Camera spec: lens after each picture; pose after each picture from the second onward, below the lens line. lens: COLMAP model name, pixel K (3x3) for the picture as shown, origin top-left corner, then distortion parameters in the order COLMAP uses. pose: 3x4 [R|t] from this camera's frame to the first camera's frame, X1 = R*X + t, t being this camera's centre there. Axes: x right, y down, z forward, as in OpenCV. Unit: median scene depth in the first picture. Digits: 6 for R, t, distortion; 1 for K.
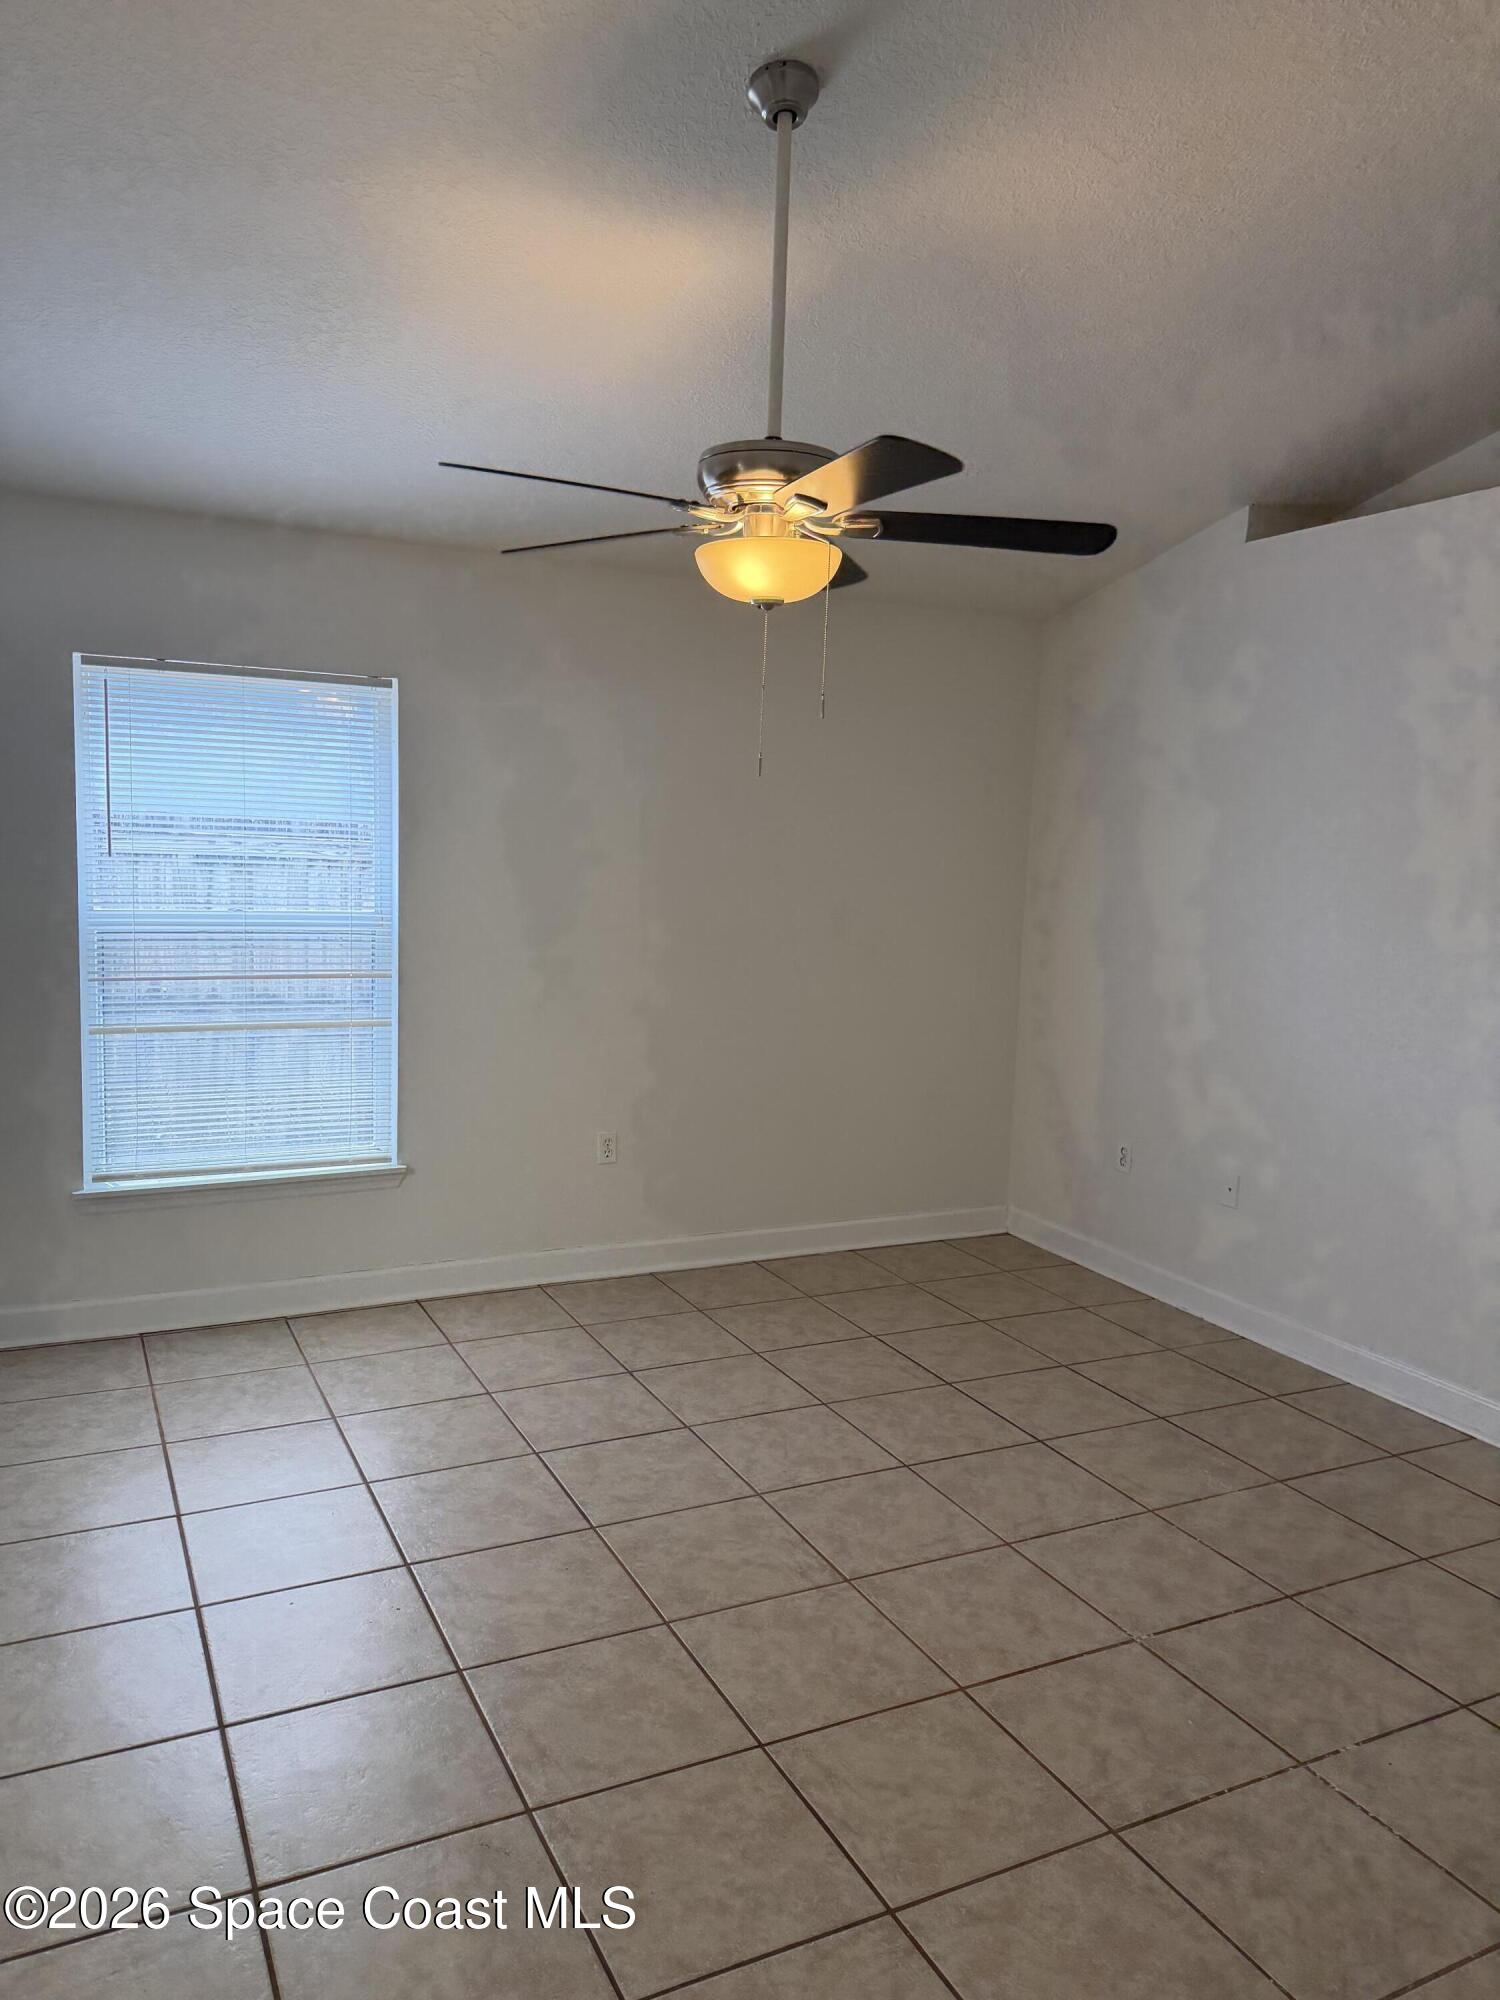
lens RADIAL K [[1428.2, 0, 742.6], [0, 1428.2, 1001.0], [0, 0, 1]] dist [0.033887, -0.043763]
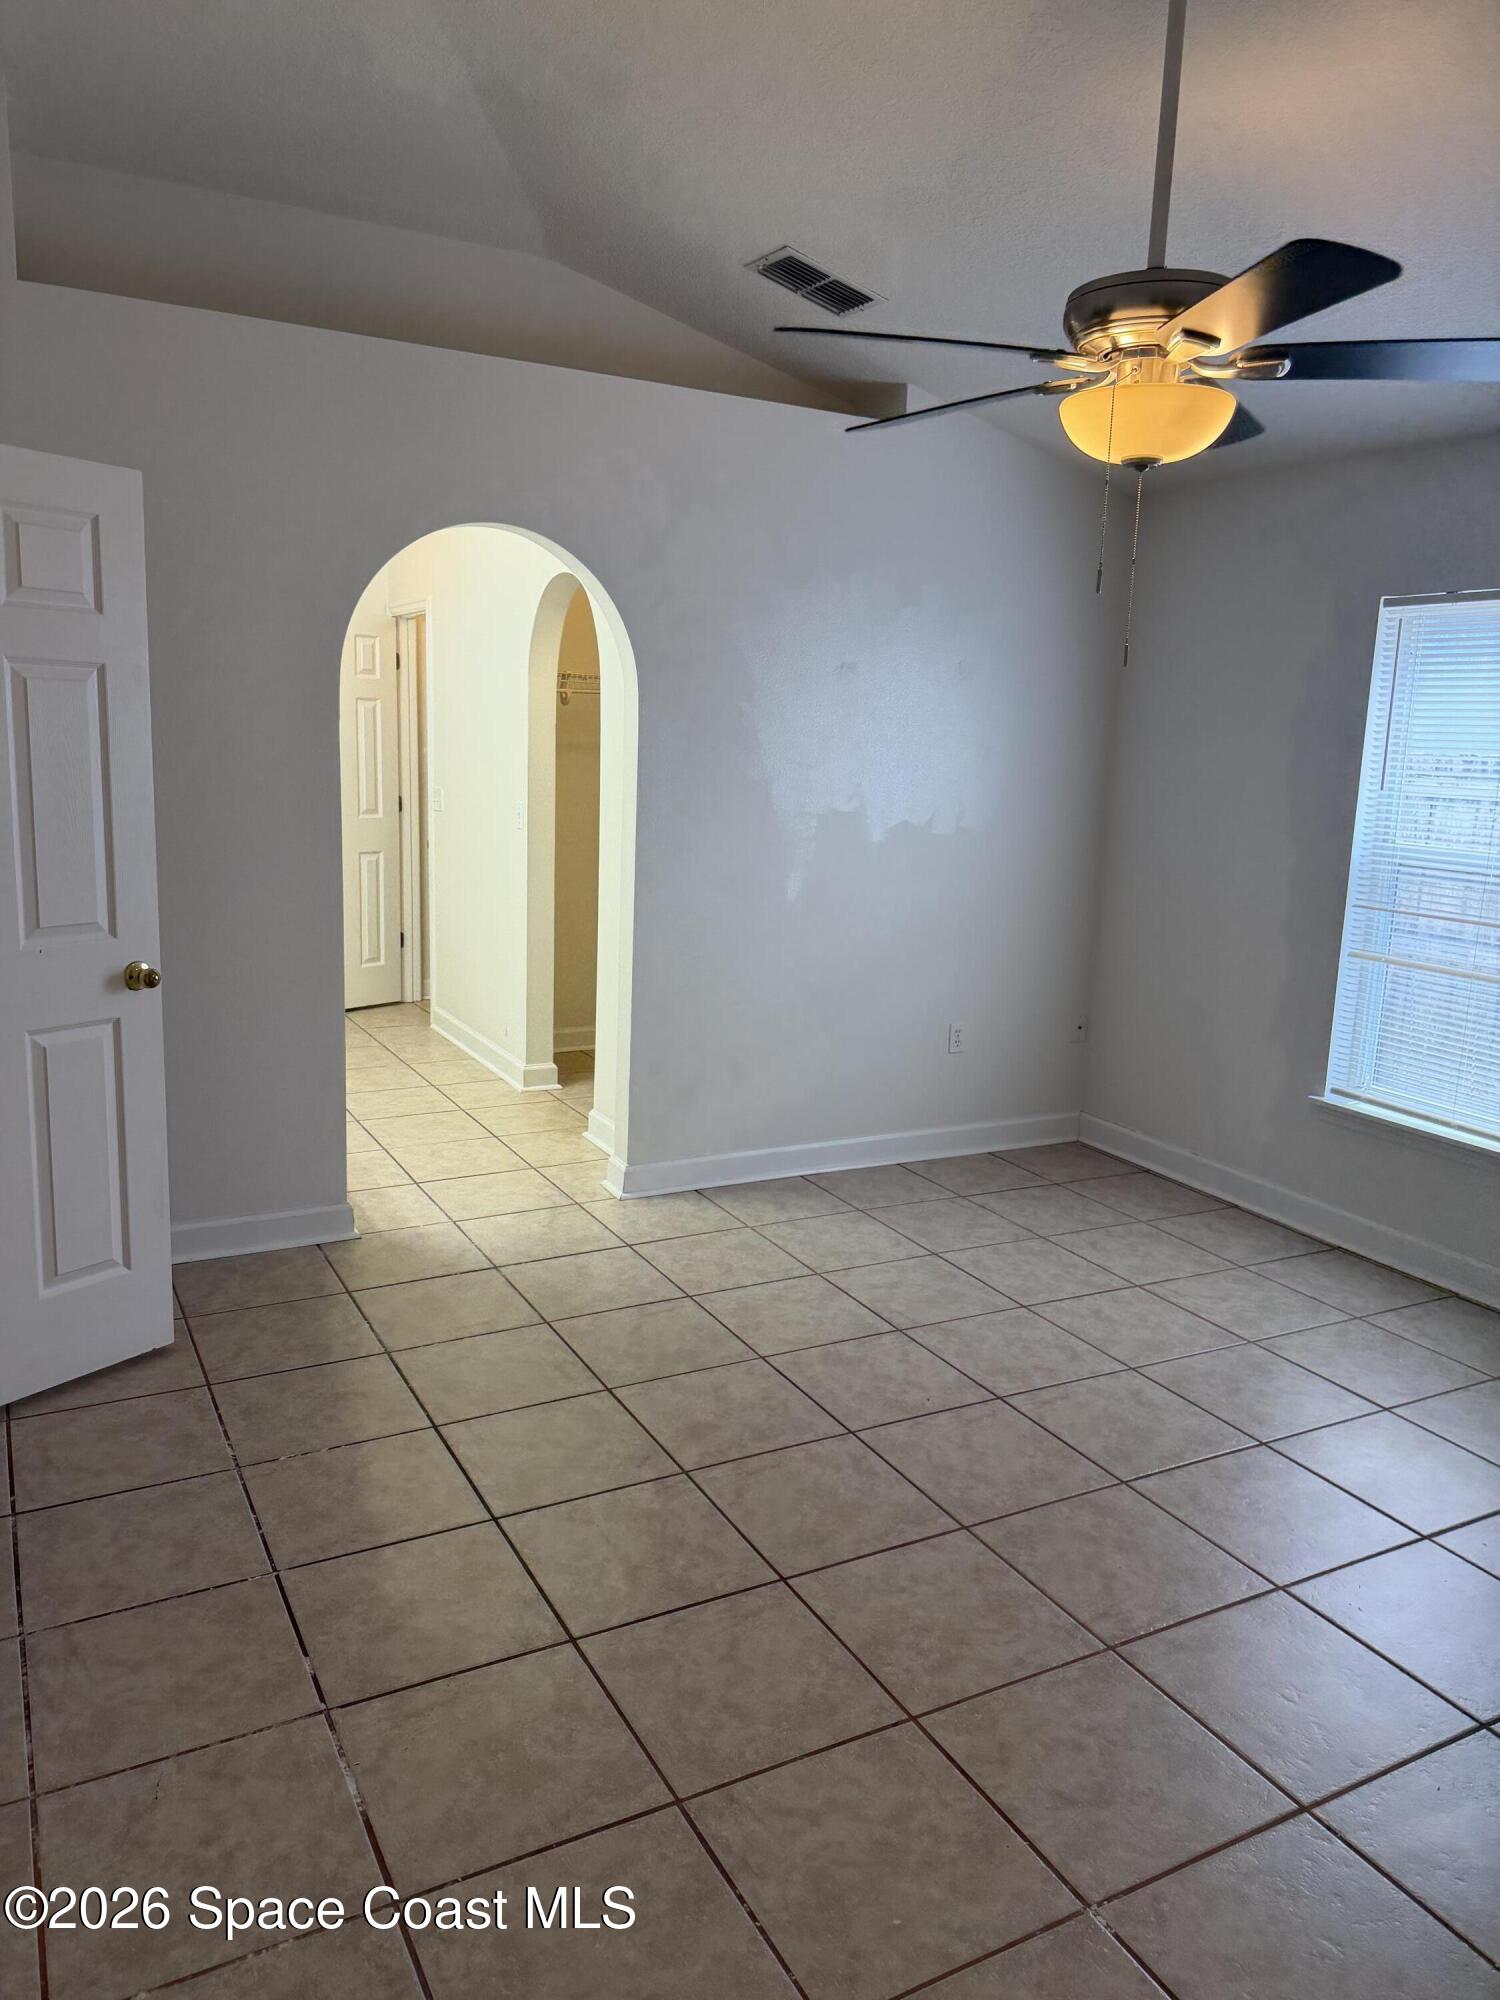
lens RADIAL K [[1428.2, 0, 742.6], [0, 1428.2, 1001.0], [0, 0, 1]] dist [0.033887, -0.043763]
pose [[0.029544, 0.153671, -0.987680, 0.810748], [-0.148081, 0.977881, 0.147717, -0.048902], [0.988534, 0.141892, 0.051646, 0.685229]]
